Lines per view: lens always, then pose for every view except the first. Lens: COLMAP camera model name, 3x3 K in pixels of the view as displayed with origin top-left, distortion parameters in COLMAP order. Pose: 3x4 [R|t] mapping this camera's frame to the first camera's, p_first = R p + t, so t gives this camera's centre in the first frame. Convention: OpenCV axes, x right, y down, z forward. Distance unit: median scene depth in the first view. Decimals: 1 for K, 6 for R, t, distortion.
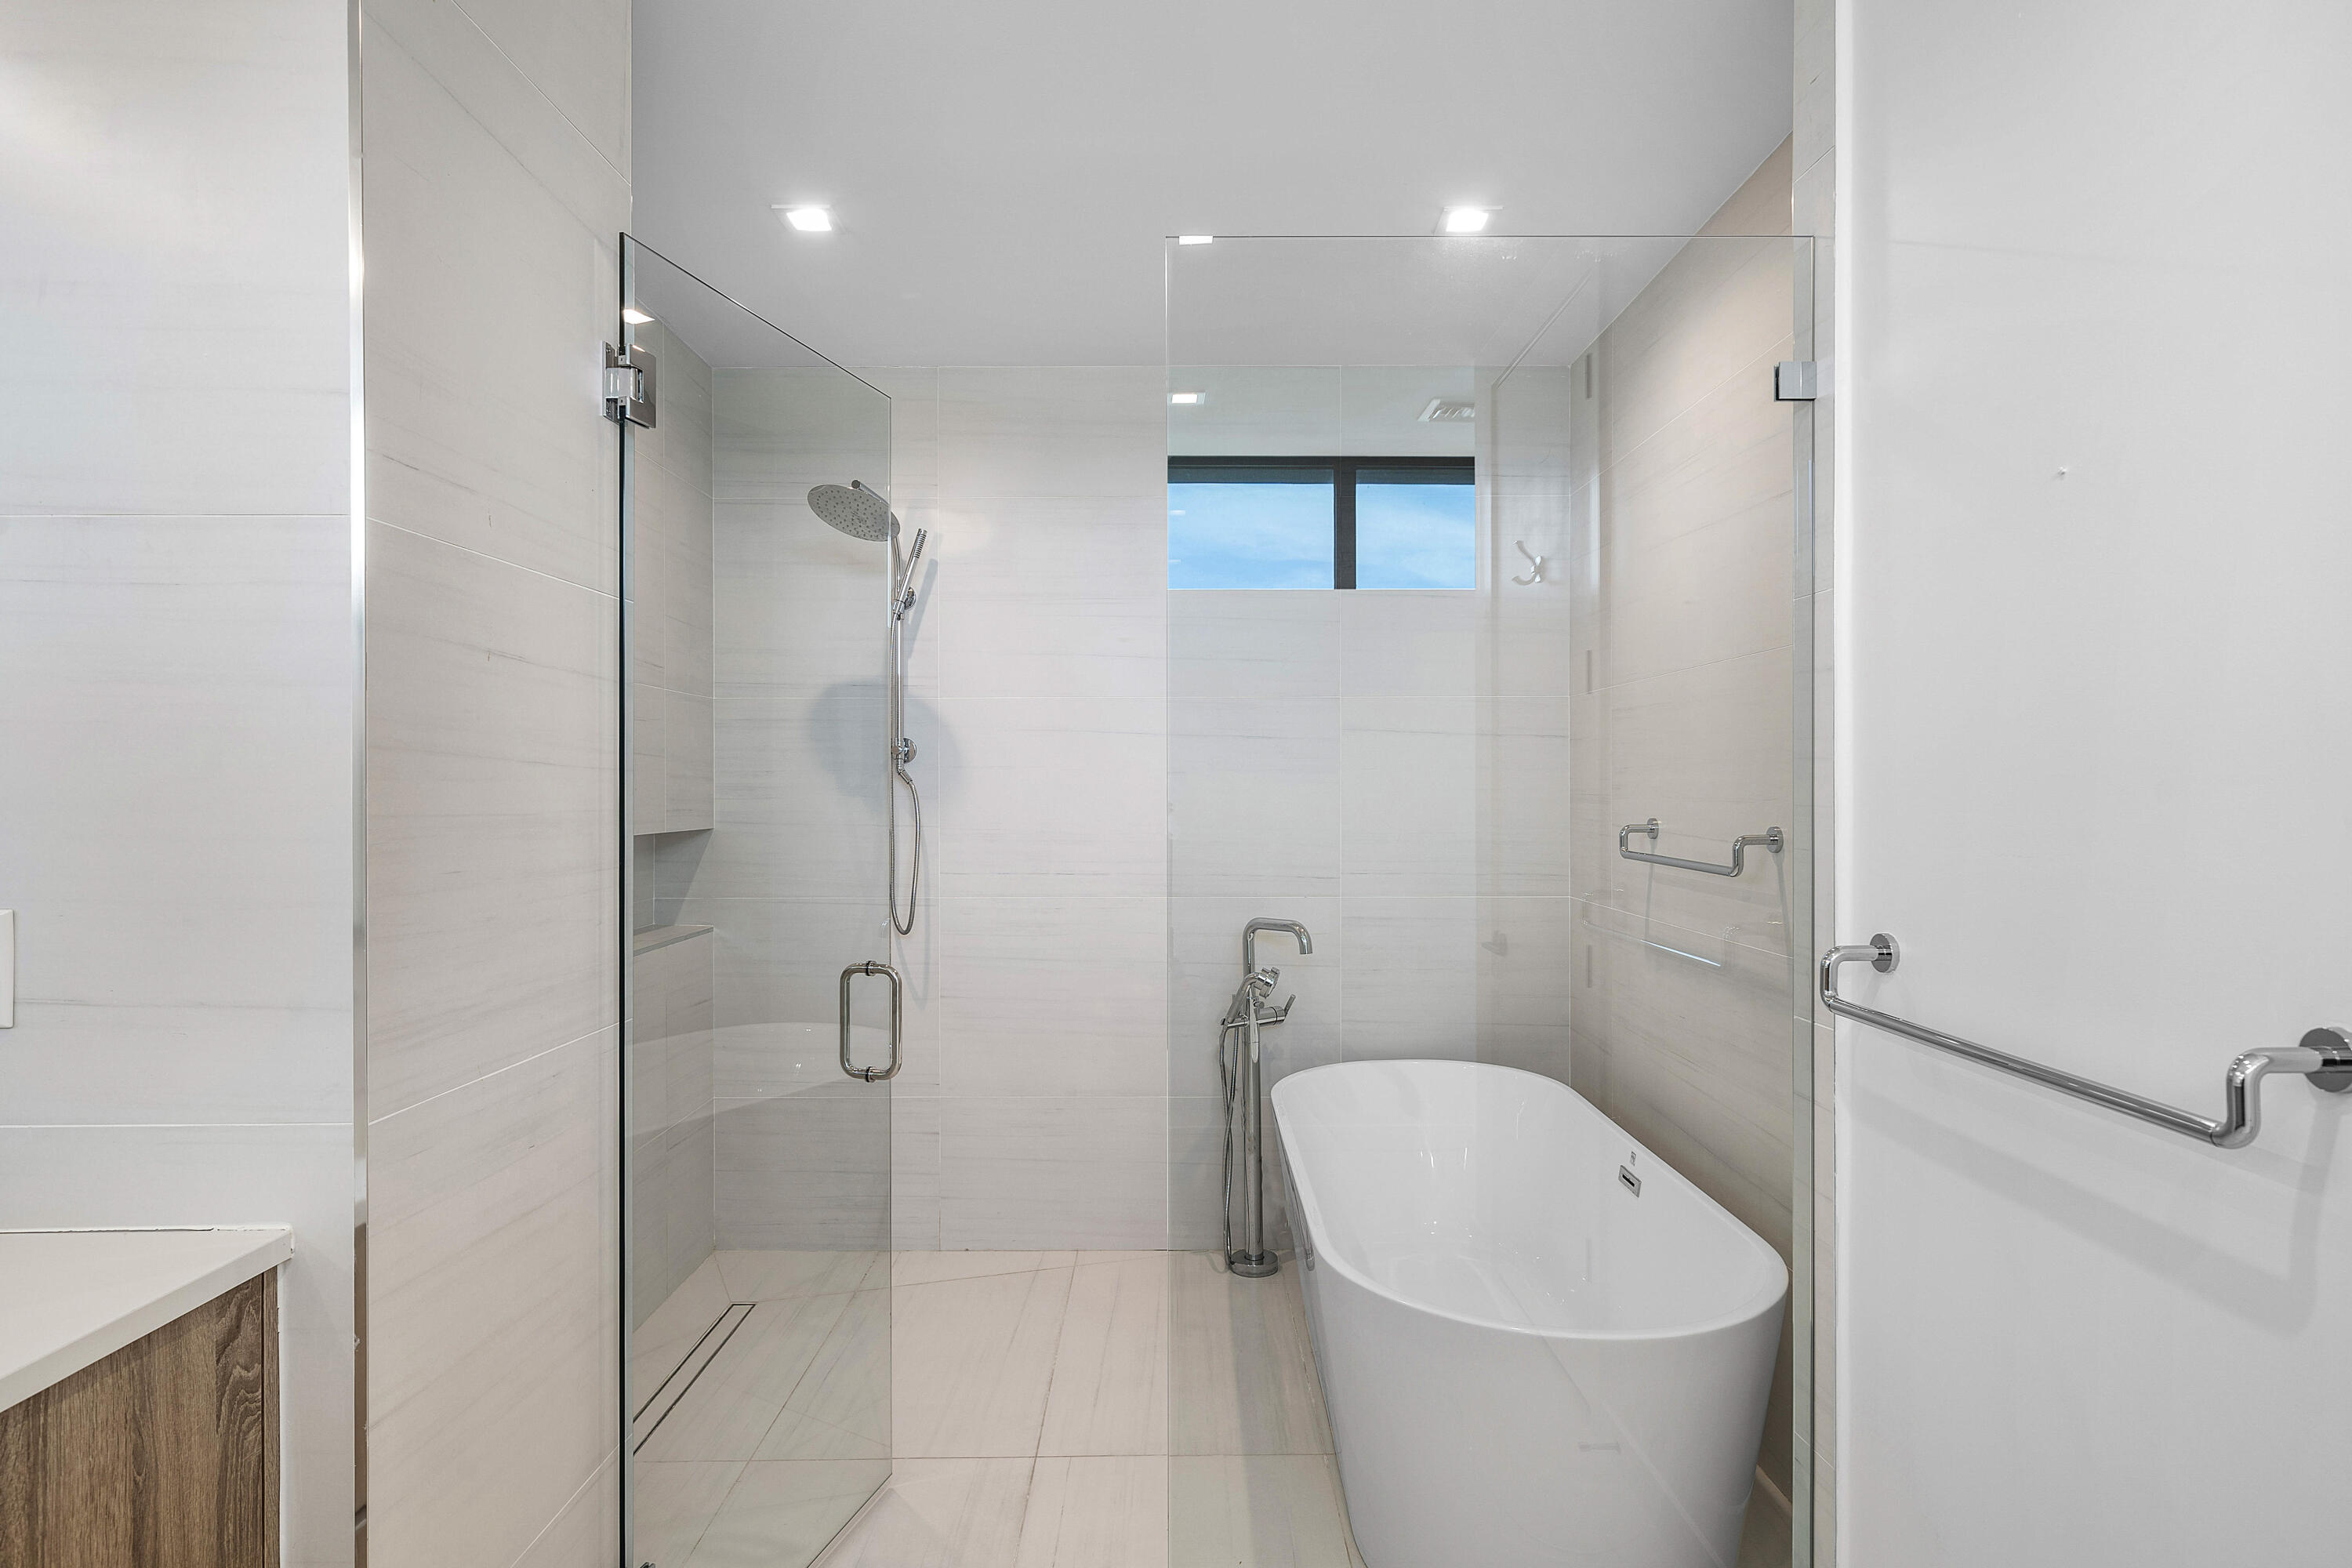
lens RADIAL K [[1217.4, 0, 1172.0], [0, 1217.4, 775.8], [0, 0, 1]] dist [-0.000529, -0.001352]
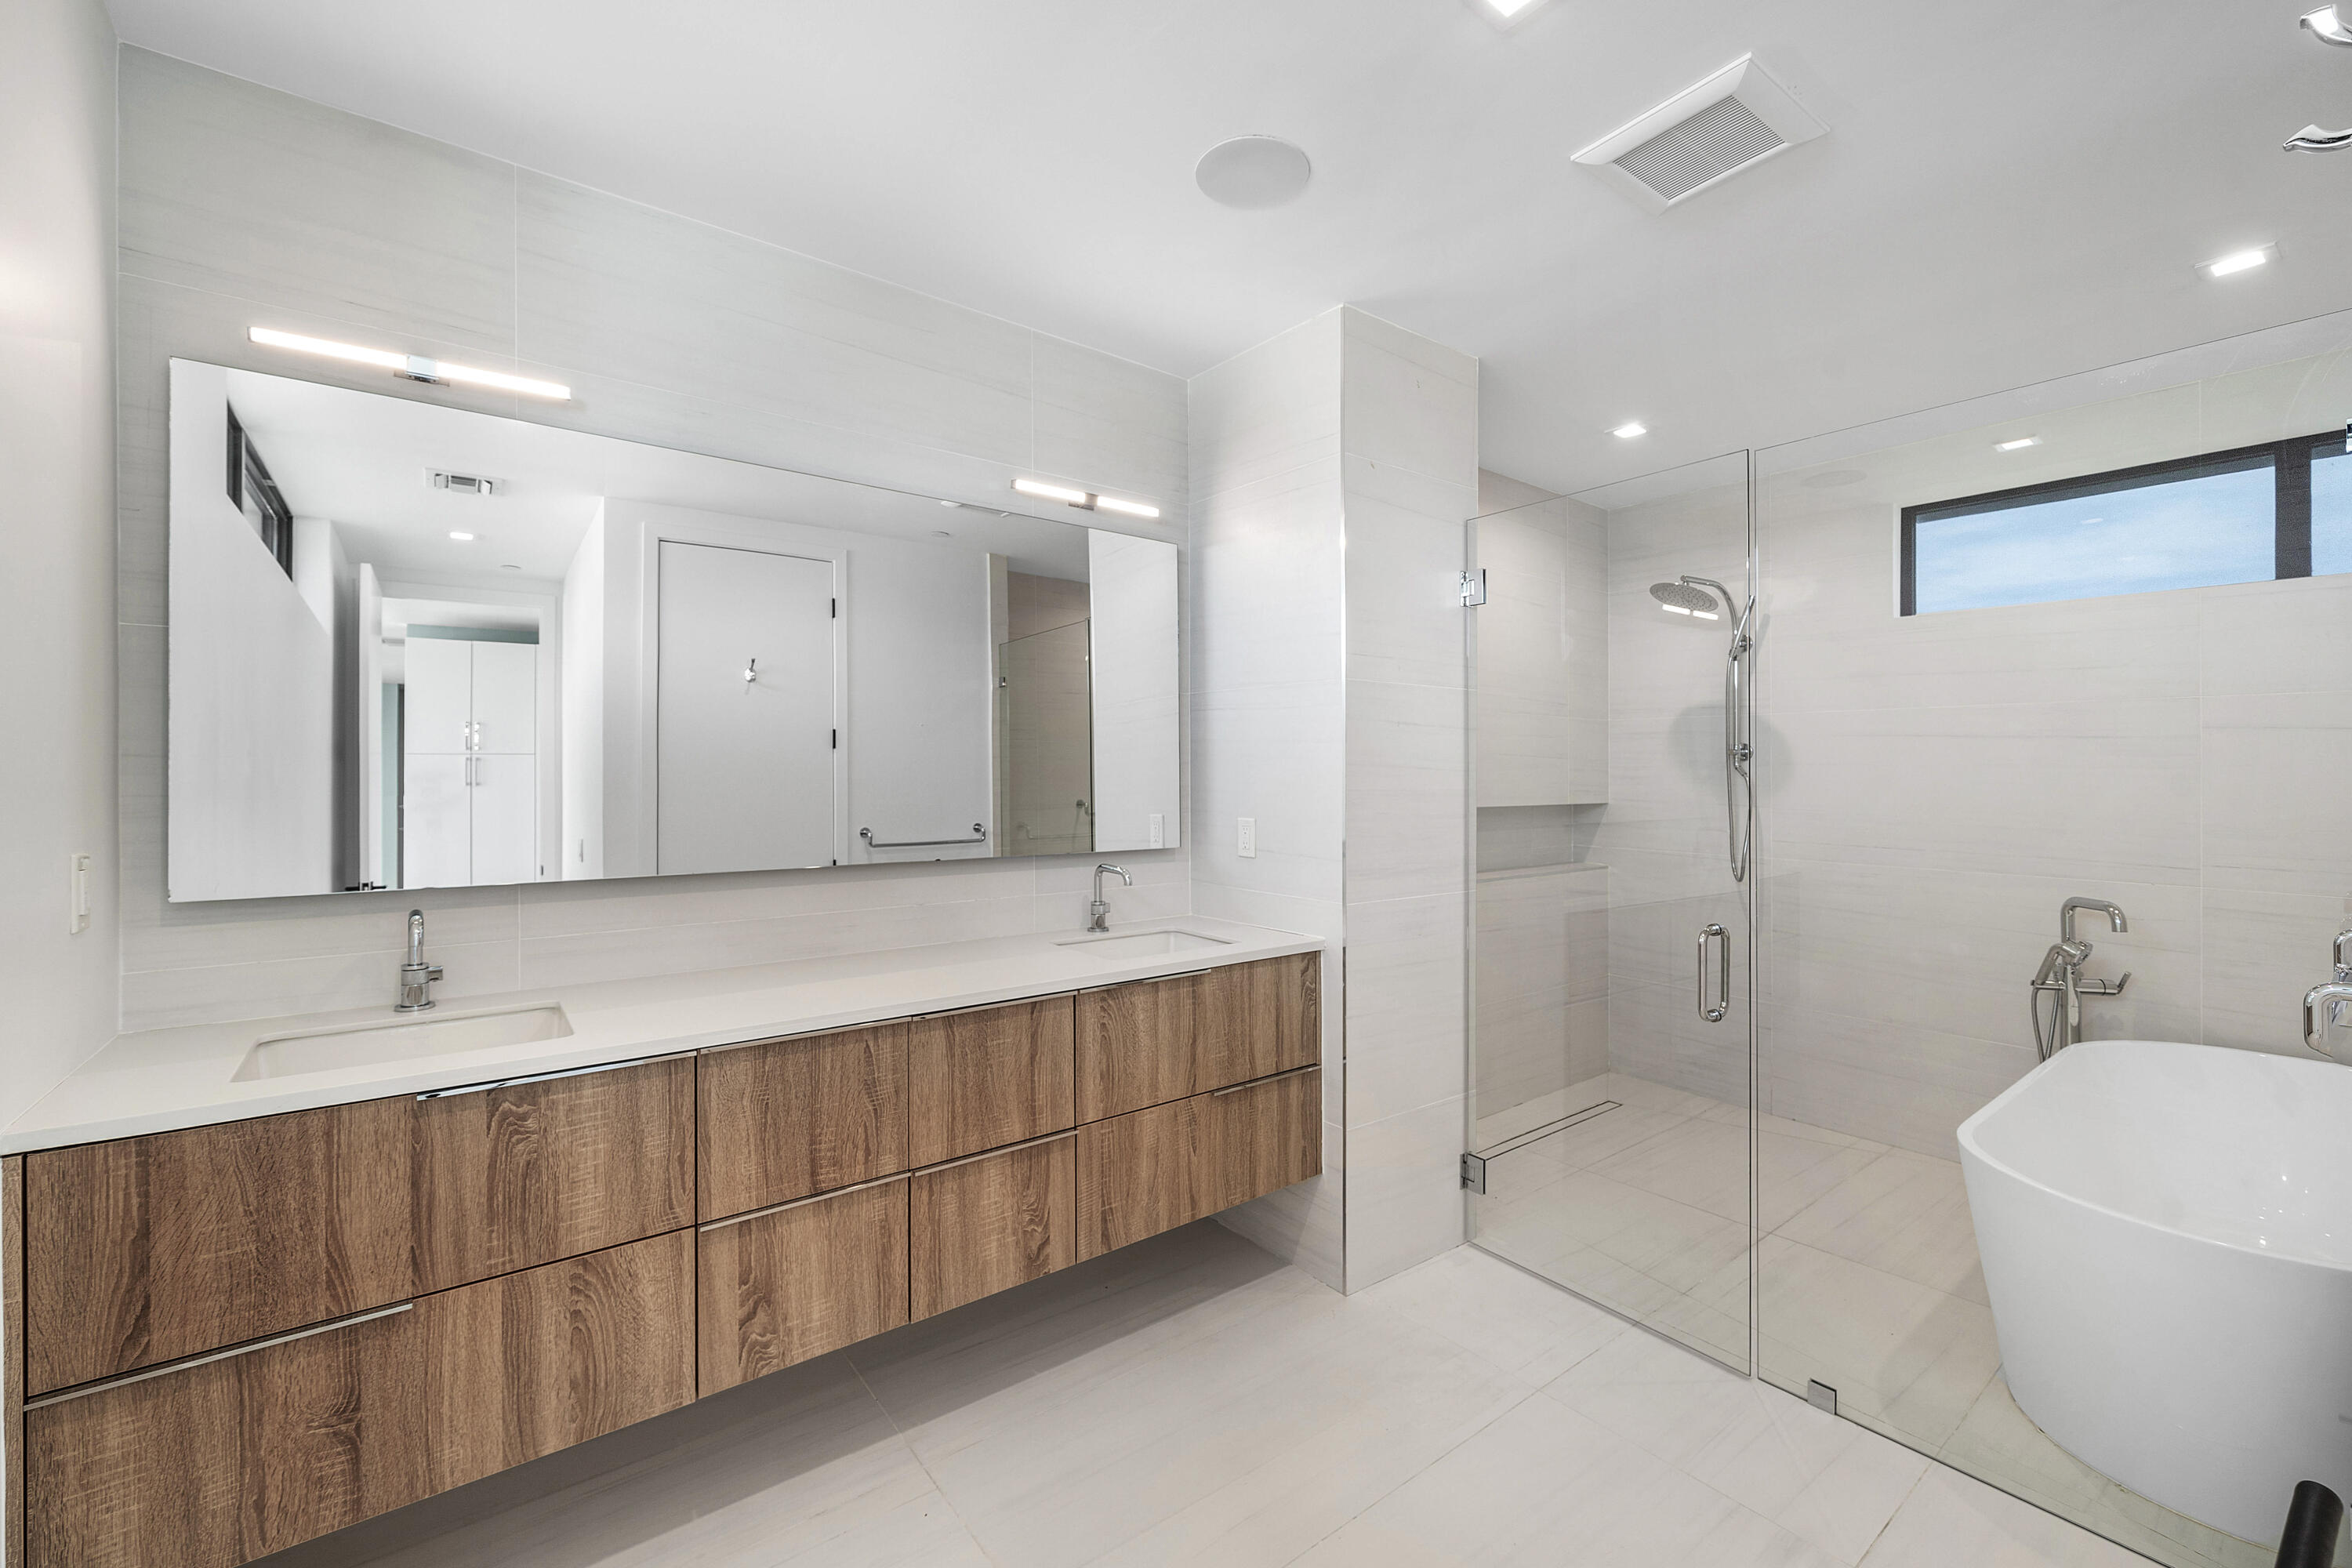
lens RADIAL K [[961.3, 0, 1178.9], [0, 961.3, 774.3], [0, 0, 1]] dist [0.000686, -0.000016]
pose [[0.608895, 0.005794, -0.793230, 0.274677], [0.003252, 0.999947, 0.009799, -0.008287], [0.793244, -0.008546, 0.608843, -0.201137]]
